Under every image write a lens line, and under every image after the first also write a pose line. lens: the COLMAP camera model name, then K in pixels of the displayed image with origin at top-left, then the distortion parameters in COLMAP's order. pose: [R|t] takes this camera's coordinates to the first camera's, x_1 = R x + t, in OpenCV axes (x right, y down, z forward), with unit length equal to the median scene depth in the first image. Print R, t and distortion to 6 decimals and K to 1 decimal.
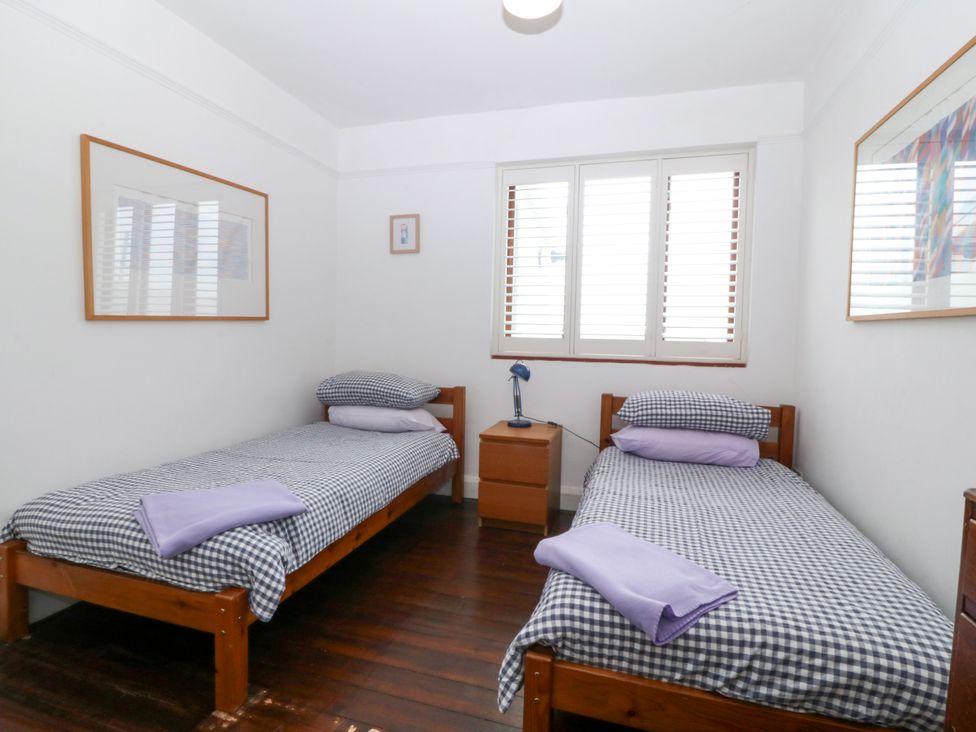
lens RADIAL K [[503.0, 0, 488.1], [0, 503.0, 361.9], [0, 0, 1]] dist [0.000654, -0.016231]
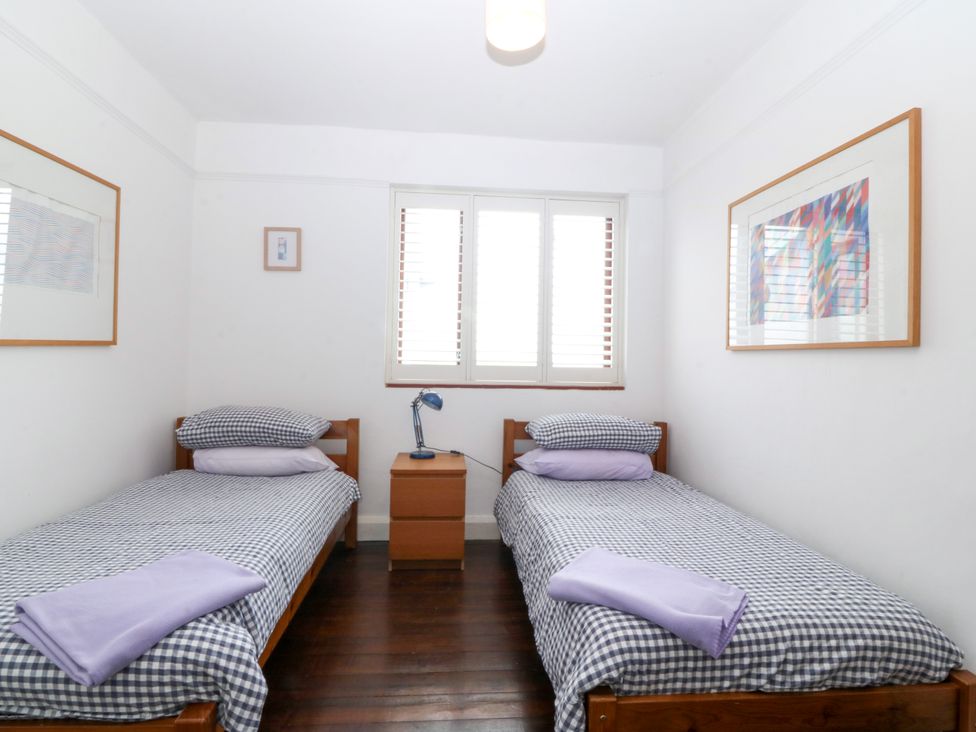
lens RADIAL K [[503.0, 0, 488.1], [0, 503.0, 361.9], [0, 0, 1]] dist [0.000654, -0.016231]
pose [[0.929732, -0.004770, 0.368206, -0.329608], [0.022547, 0.998777, -0.043992, -0.016438], [-0.367546, 0.049203, 0.928703, 0.110032]]
